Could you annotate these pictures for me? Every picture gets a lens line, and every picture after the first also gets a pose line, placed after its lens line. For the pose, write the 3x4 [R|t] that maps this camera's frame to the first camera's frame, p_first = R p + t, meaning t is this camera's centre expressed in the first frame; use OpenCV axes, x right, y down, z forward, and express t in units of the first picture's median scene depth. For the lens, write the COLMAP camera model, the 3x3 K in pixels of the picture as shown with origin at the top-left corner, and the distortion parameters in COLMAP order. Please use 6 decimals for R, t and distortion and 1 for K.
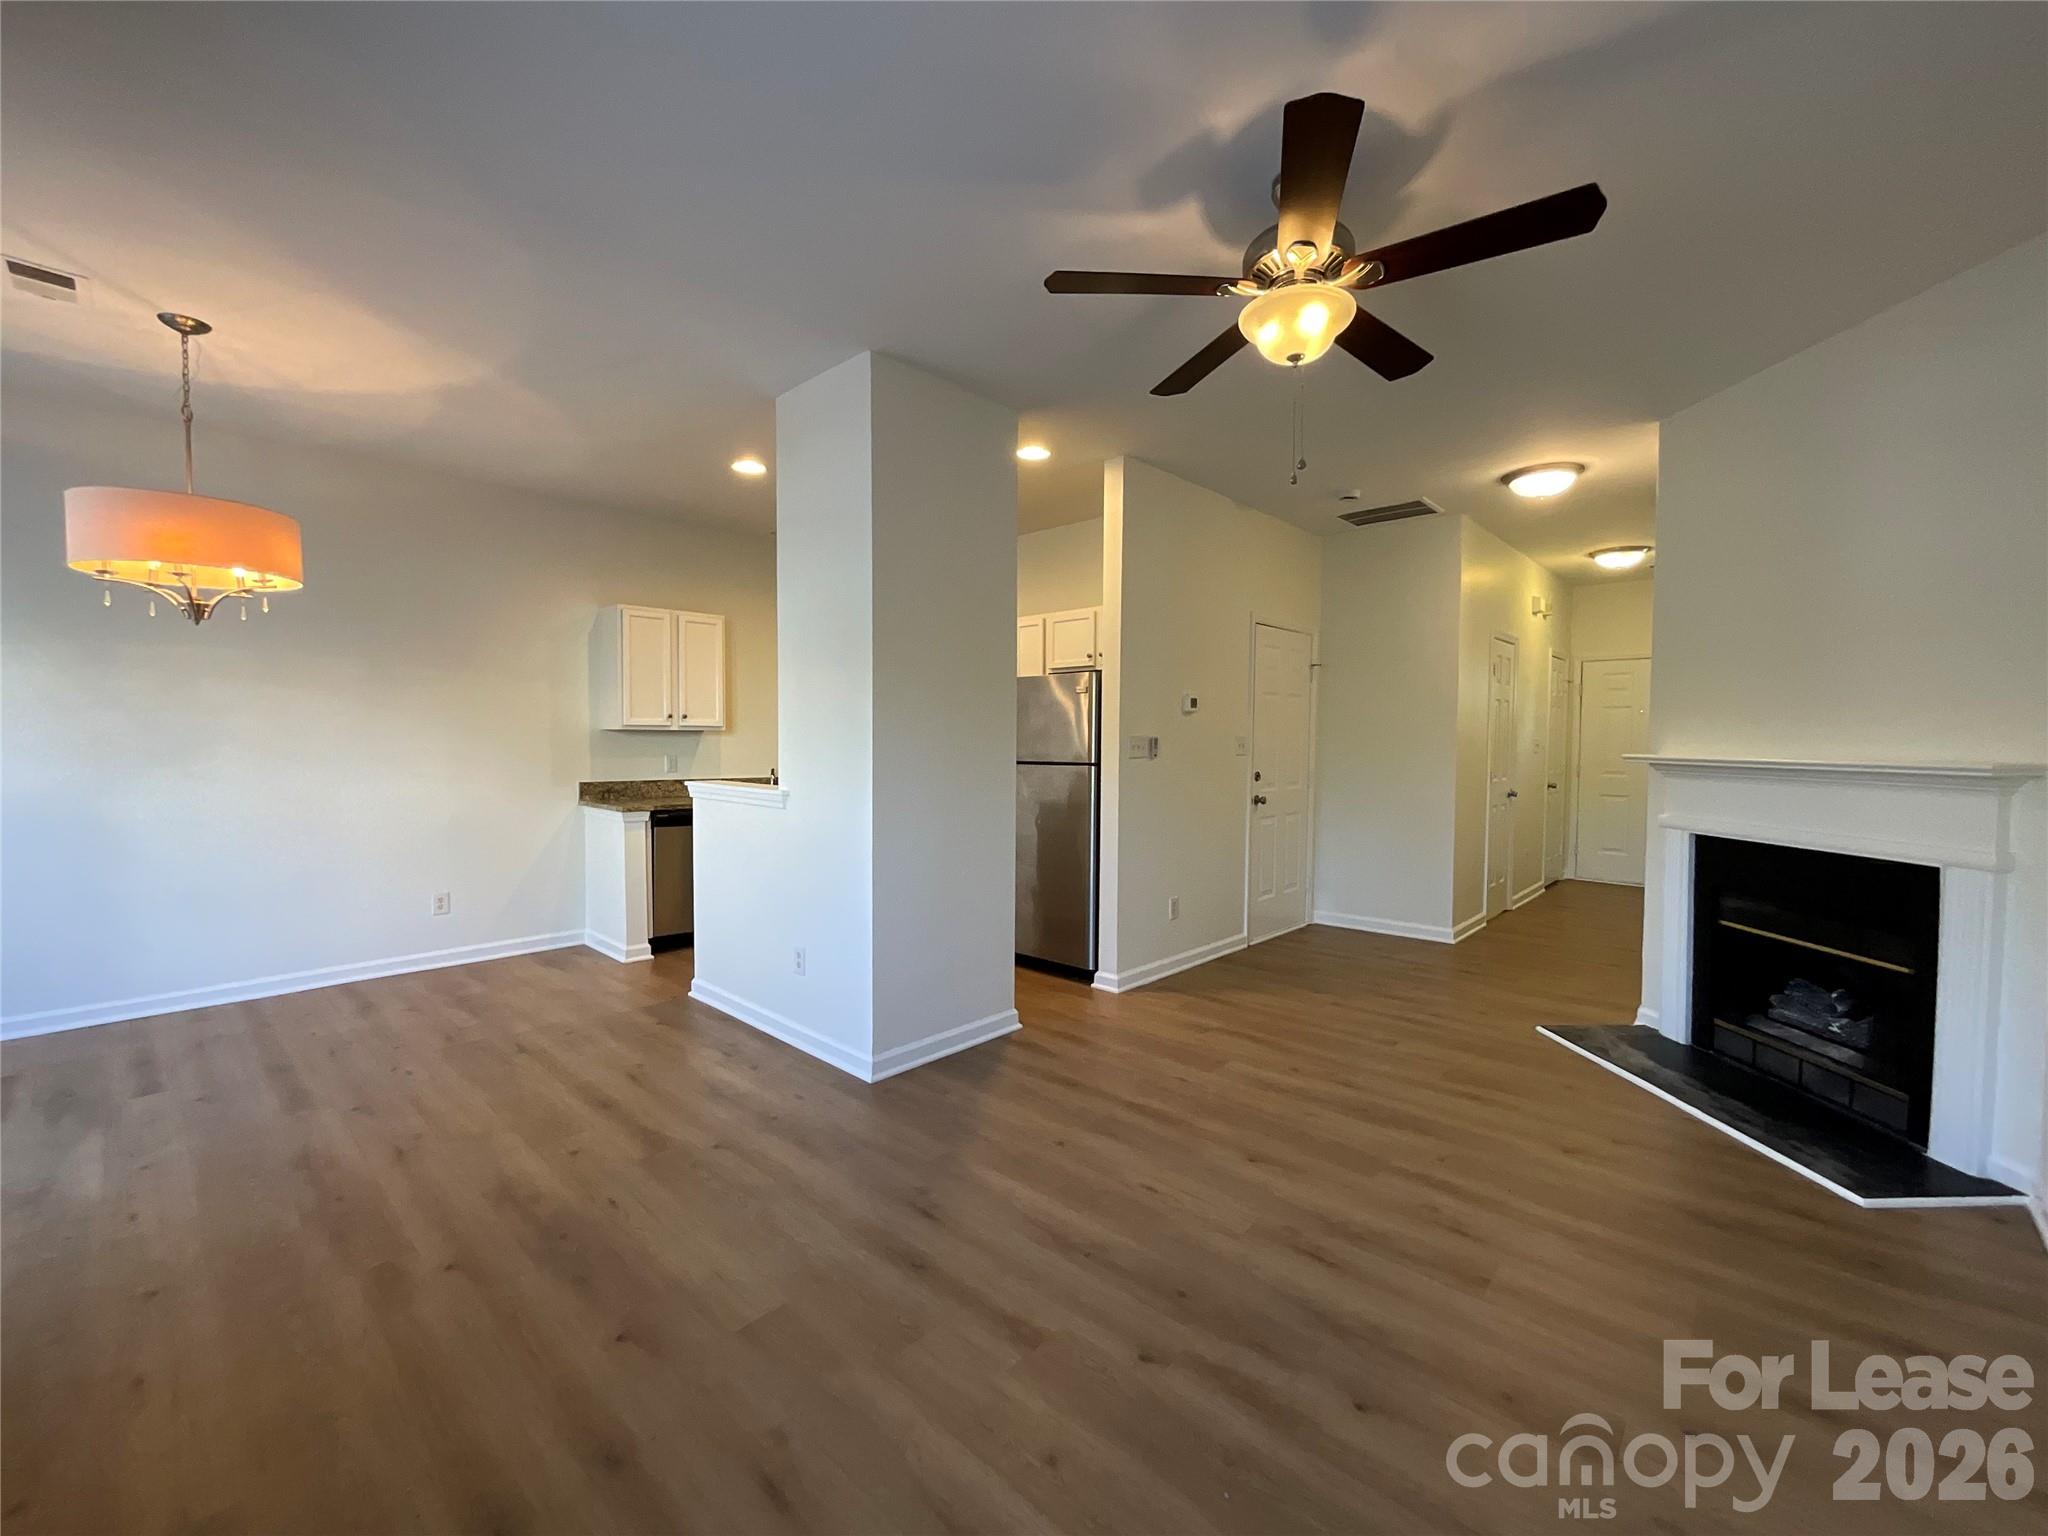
lens RADIAL K [[822.2, 0, 1039.9], [0, 822.2, 768.6], [0, 0, 1]] dist [0.001757, 0.000107]
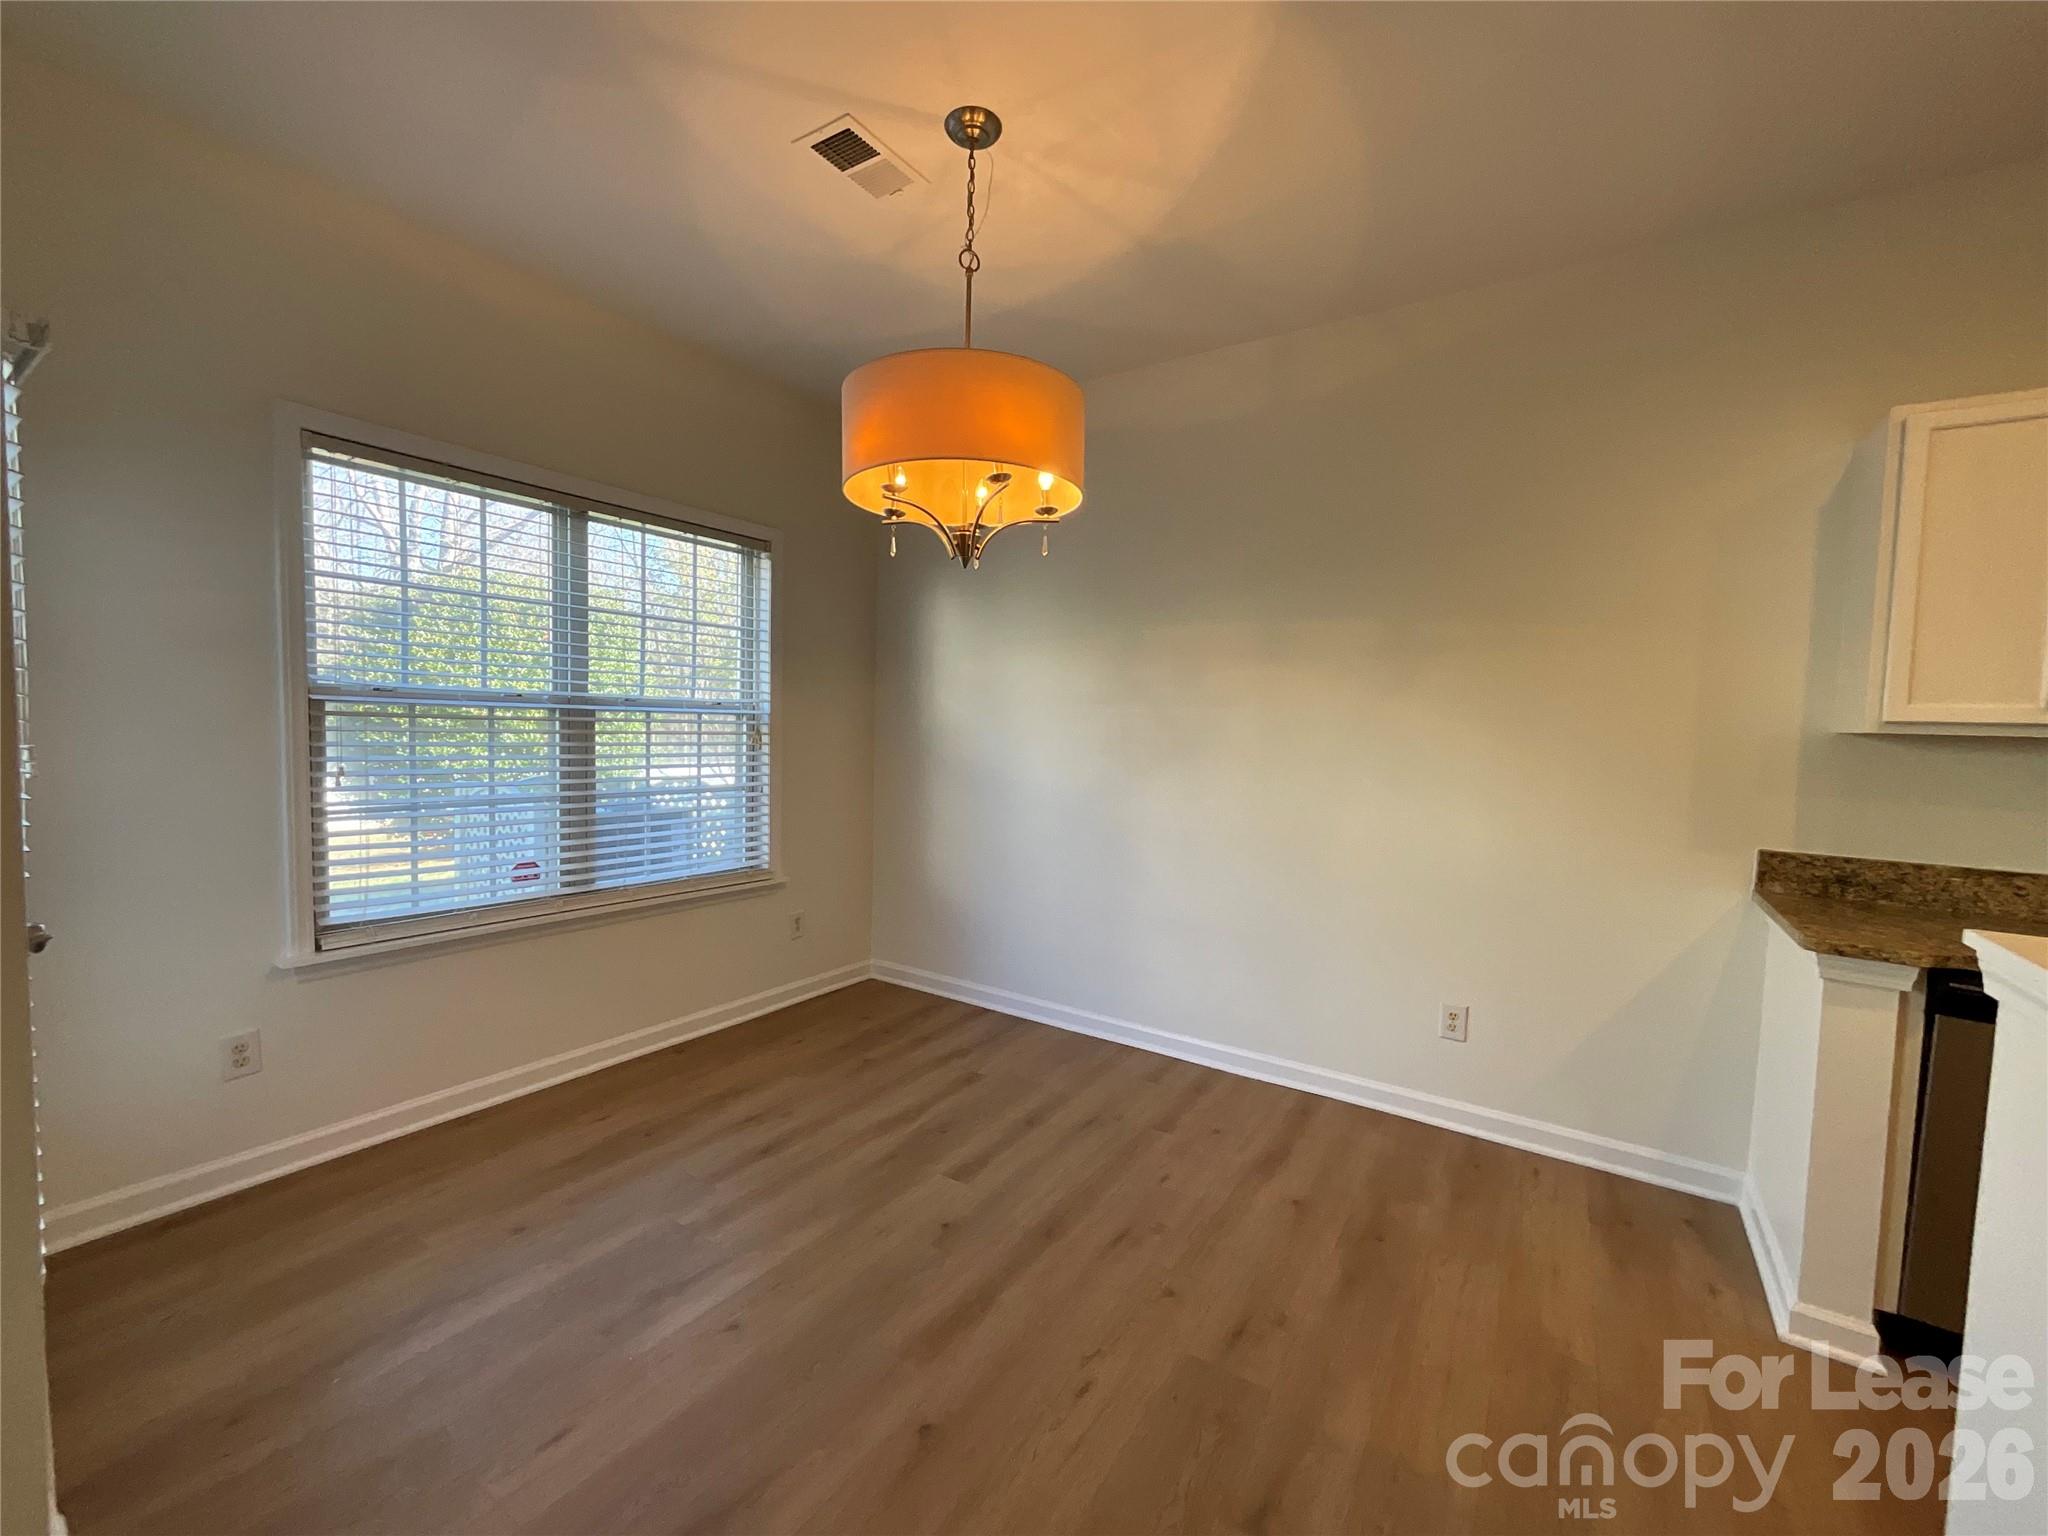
lens RADIAL K [[822.2, 0, 1039.9], [0, 822.2, 768.6], [0, 0, 1]] dist [0.001757, 0.000107]
pose [[0.153425, 0.051523, -0.986816, -0.191176], [-0.064497, 0.997032, 0.042029, -0.022775], [0.986053, 0.057198, 0.156293, 0.580377]]
